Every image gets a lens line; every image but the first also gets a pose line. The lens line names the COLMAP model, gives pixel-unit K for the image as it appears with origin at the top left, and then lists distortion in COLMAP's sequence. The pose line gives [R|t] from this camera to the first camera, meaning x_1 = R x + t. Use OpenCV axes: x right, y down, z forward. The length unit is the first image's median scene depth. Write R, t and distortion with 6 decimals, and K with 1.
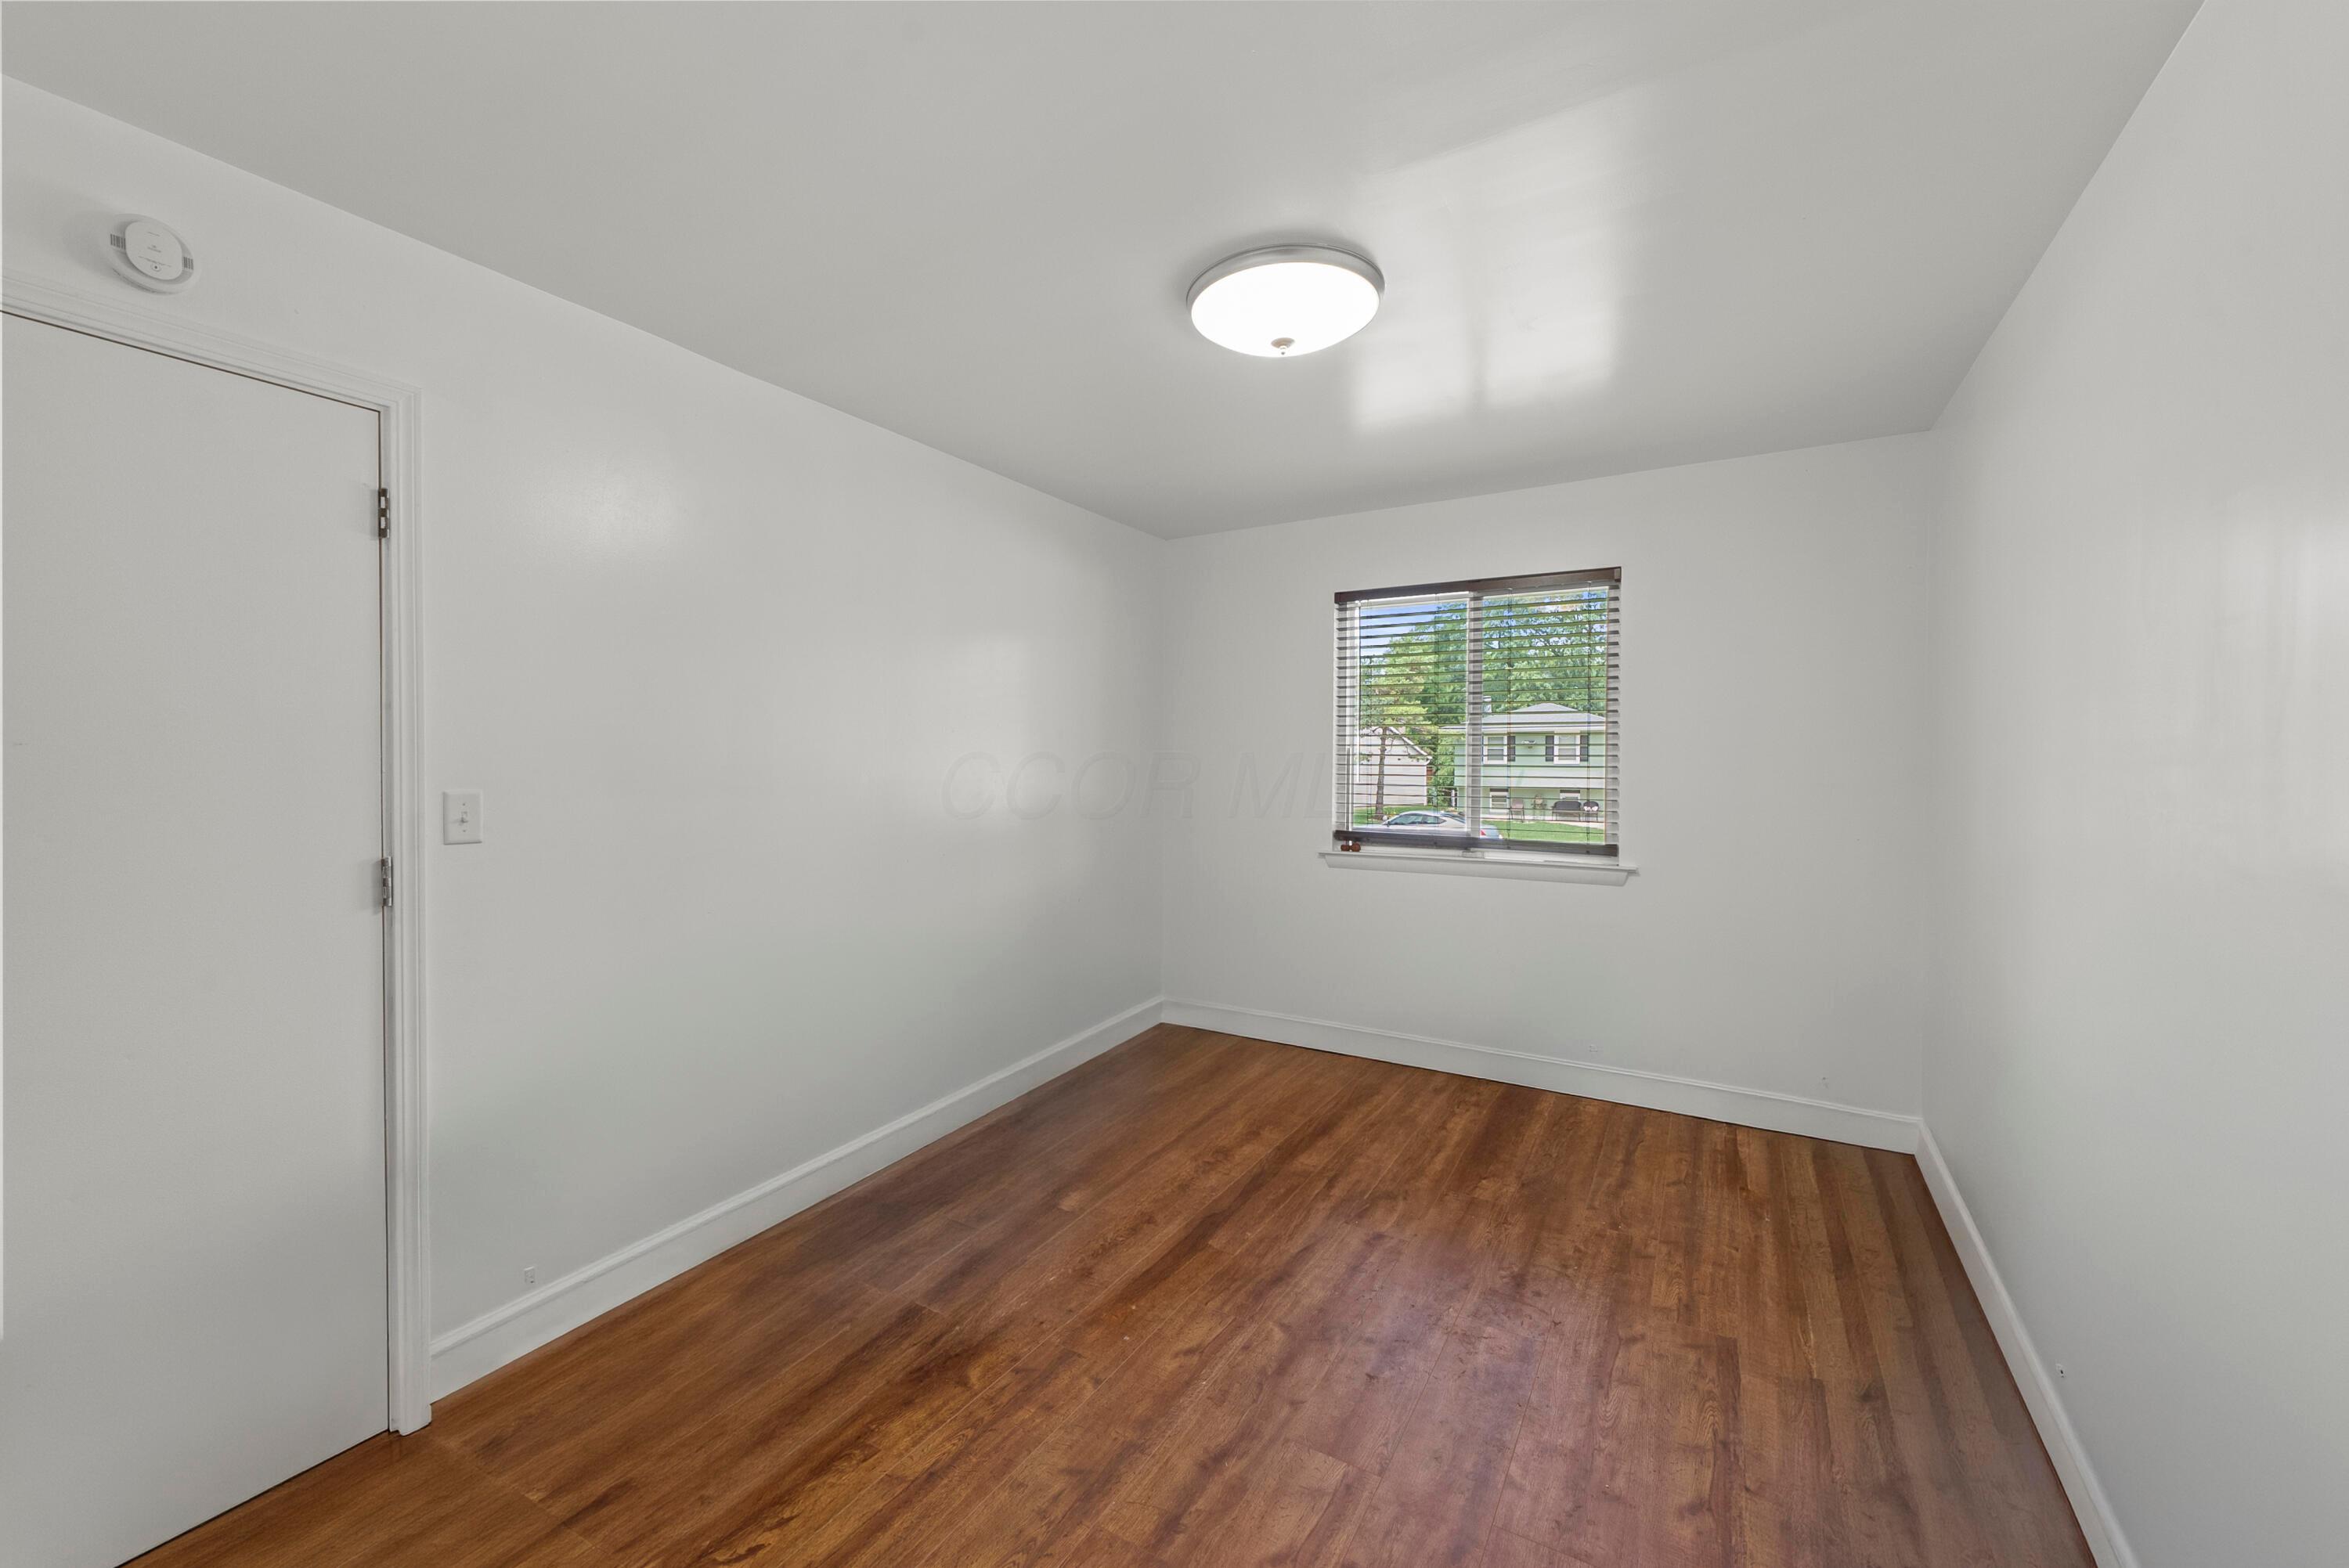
lens RADIAL K [[917.6, 0, 1159.0], [0, 917.6, 772.1], [0, 0, 1]] dist [-0.002636, 0.000239]
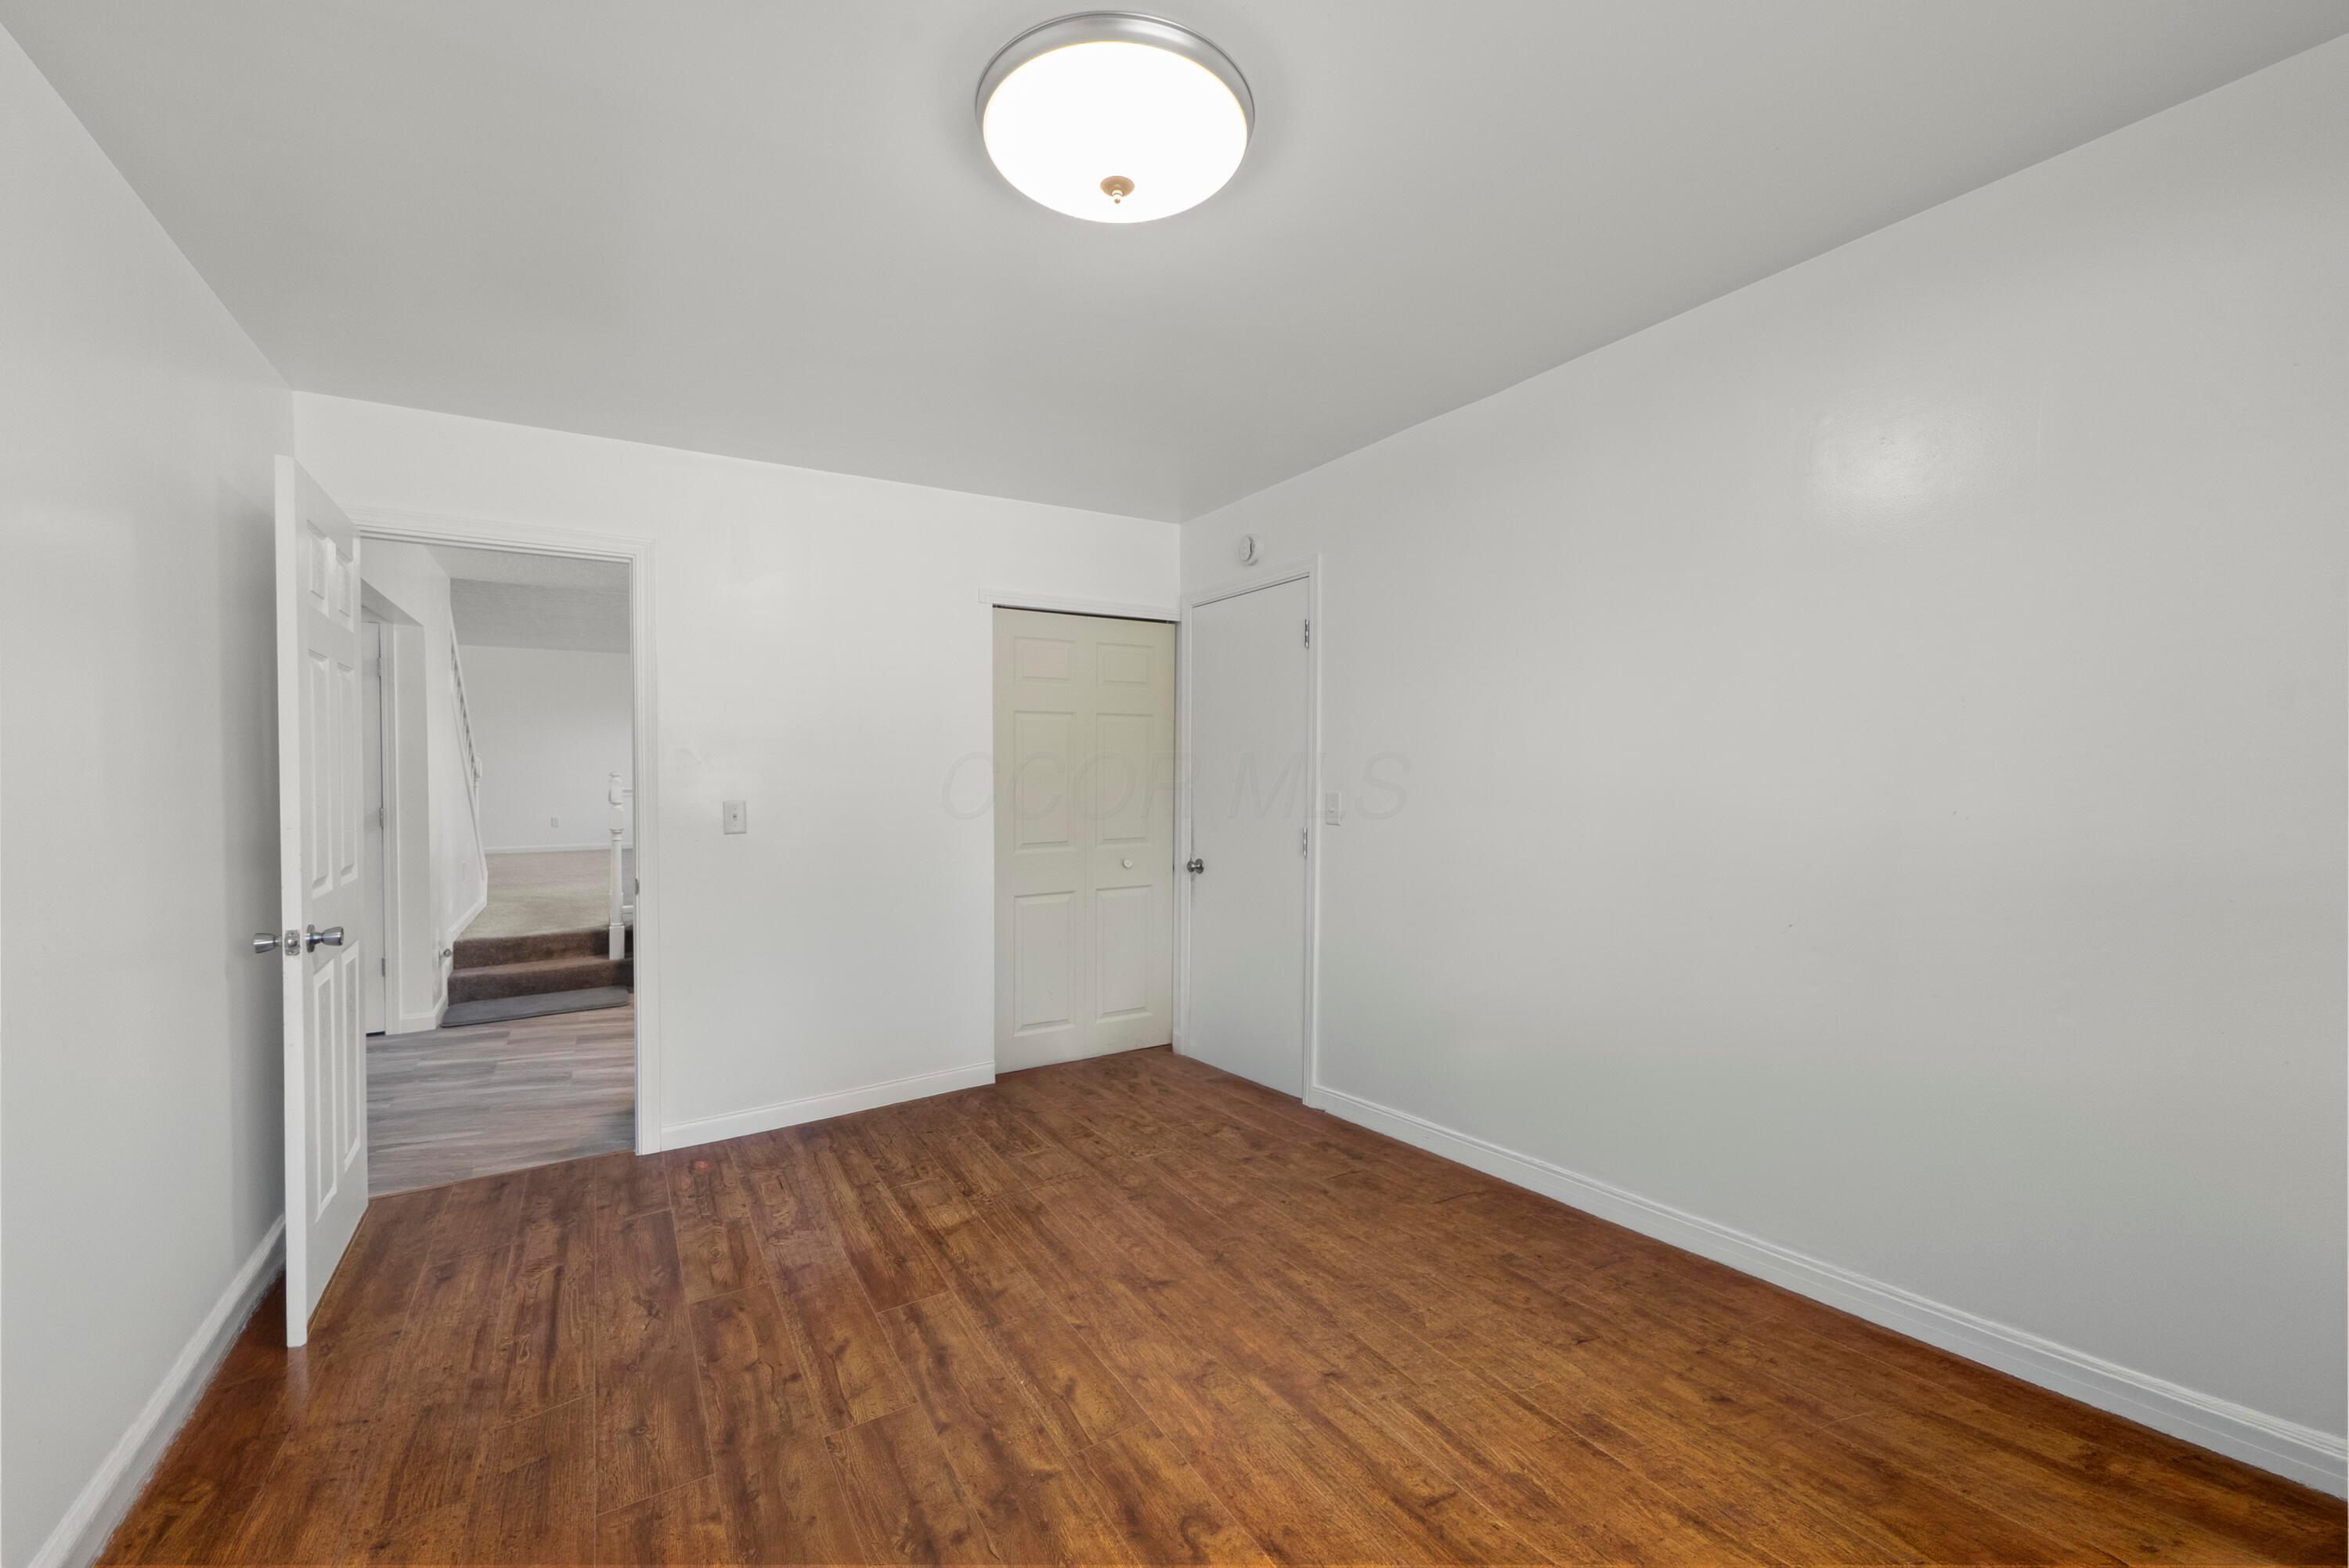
lens RADIAL K [[917.6, 0, 1159.0], [0, 917.6, 772.1], [0, 0, 1]] dist [-0.002636, 0.000239]
pose [[-0.455378, 0.004151, -0.890288, 0.960124], [-0.003838, 0.999971, 0.006626, -0.027520], [0.890290, 0.006434, -0.455349, 1.724164]]
